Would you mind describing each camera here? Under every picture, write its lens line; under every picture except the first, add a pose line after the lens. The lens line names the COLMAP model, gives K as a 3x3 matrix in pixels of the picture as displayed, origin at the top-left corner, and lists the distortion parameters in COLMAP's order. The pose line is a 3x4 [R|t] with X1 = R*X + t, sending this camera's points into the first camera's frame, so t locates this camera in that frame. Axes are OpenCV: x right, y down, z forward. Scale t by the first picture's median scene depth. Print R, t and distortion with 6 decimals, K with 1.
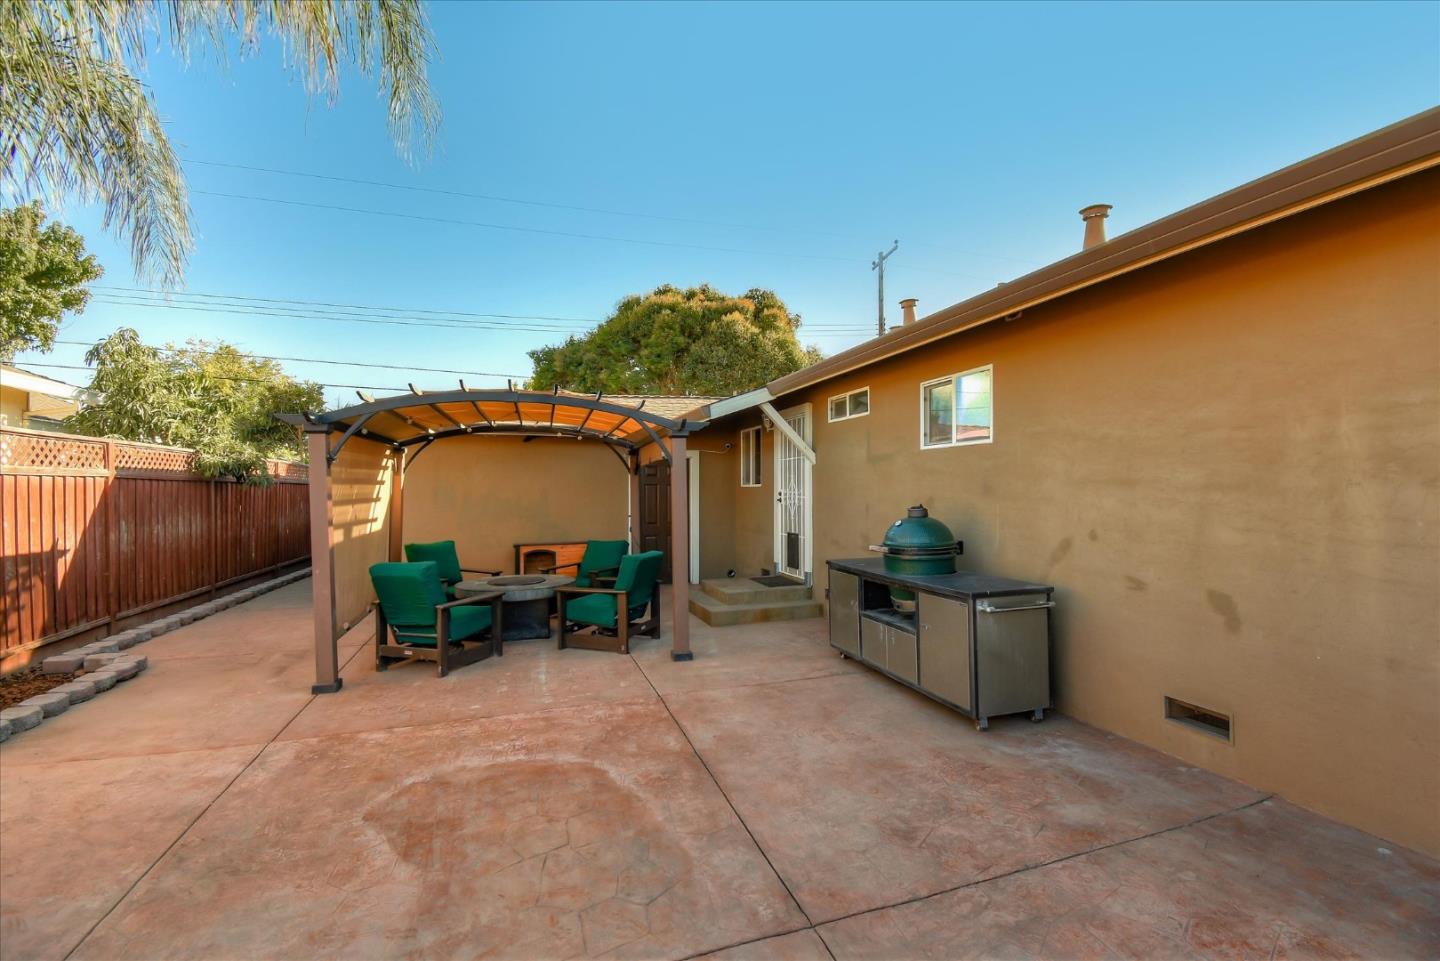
lens RADIAL K [[633.4, 0, 721.7], [0, 633.4, 484.0], [0, 0, 1]] dist [0.021217, -0.027475]
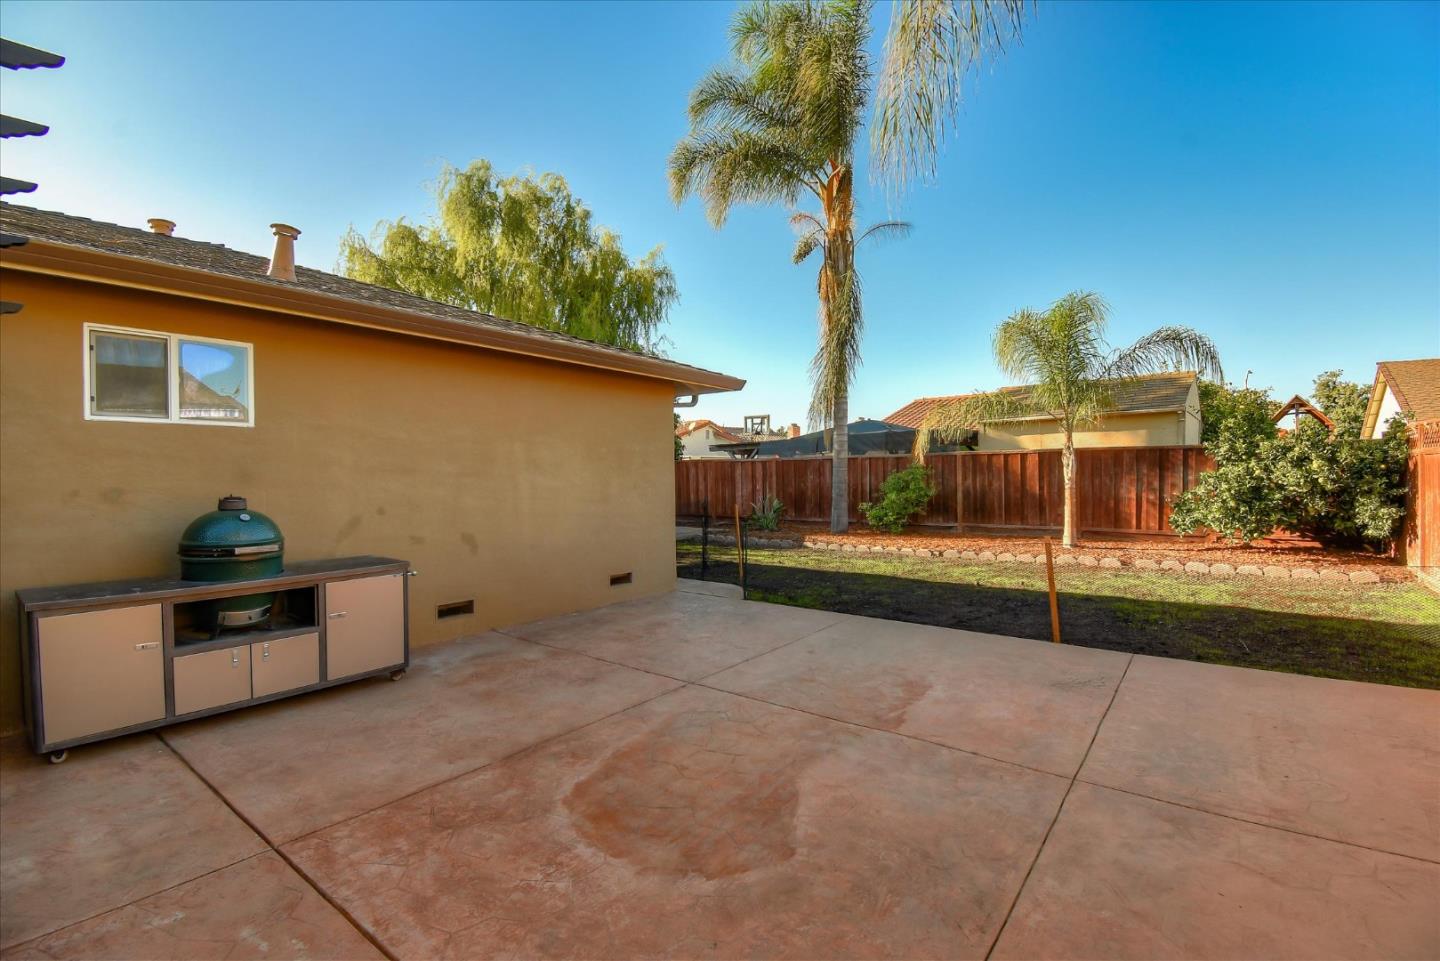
lens RADIAL K [[633.4, 0, 721.7], [0, 633.4, 484.0], [0, 0, 1]] dist [0.021217, -0.027475]
pose [[-0.564372, -0.000671, 0.825520, -0.887013], [0.003582, 0.999988, 0.003261, 0.022337], [-0.825513, 0.004798, -0.564363, 1.141146]]
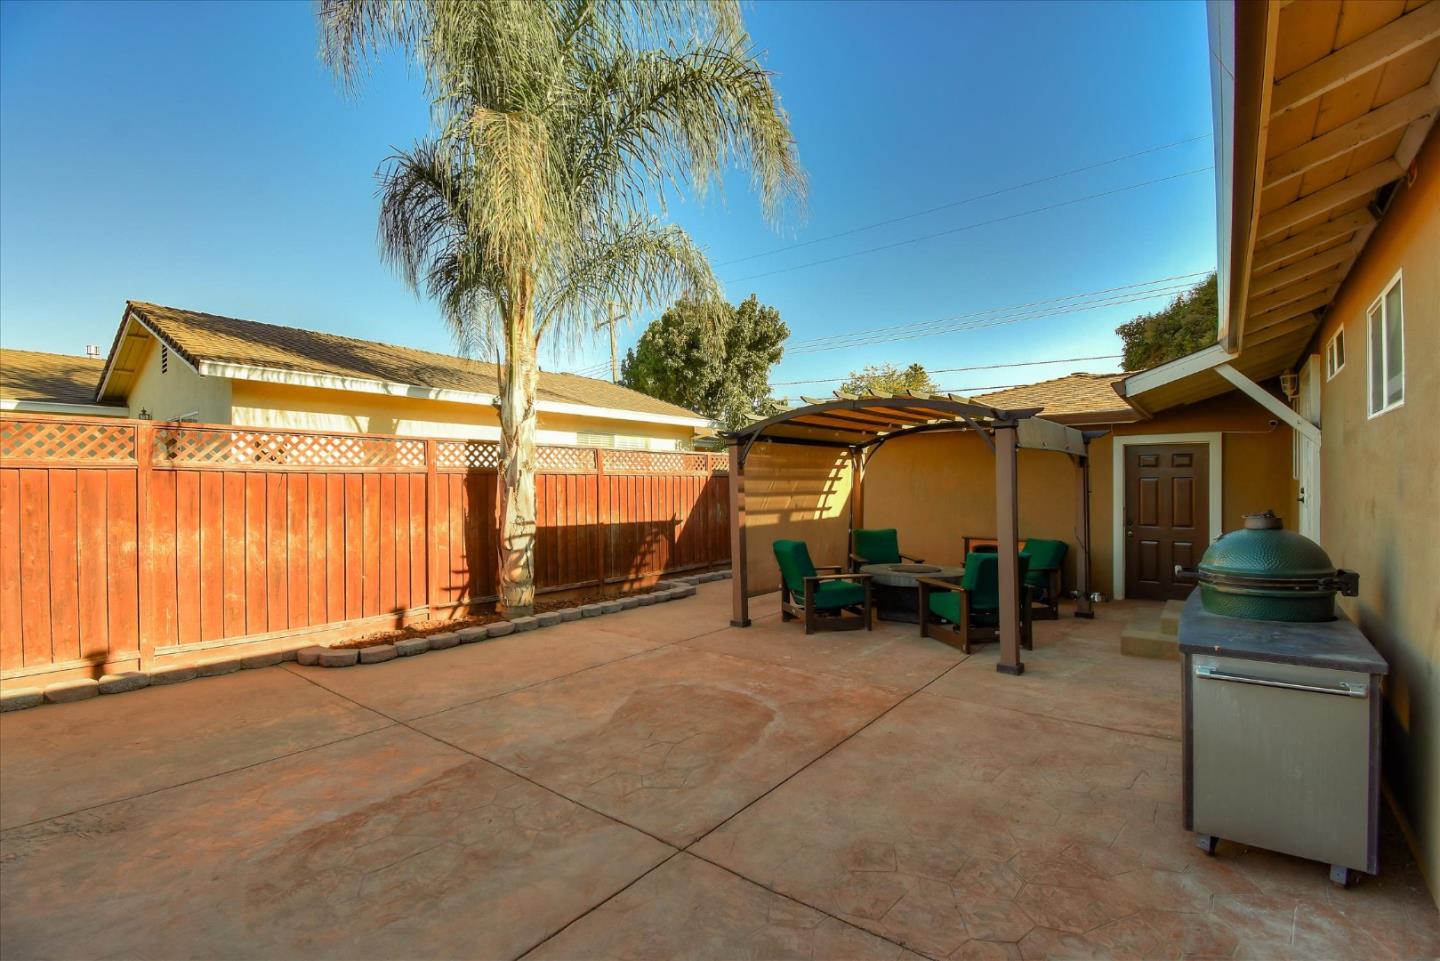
lens RADIAL K [[633.4, 0, 721.7], [0, 633.4, 484.0], [0, 0, 1]] dist [0.021217, -0.027475]
pose [[0.555912, 0.001108, -0.831241, 0.653414], [0.009359, 0.999927, 0.007592, -0.005347], [0.831189, -0.012000, 0.555861, 0.217796]]
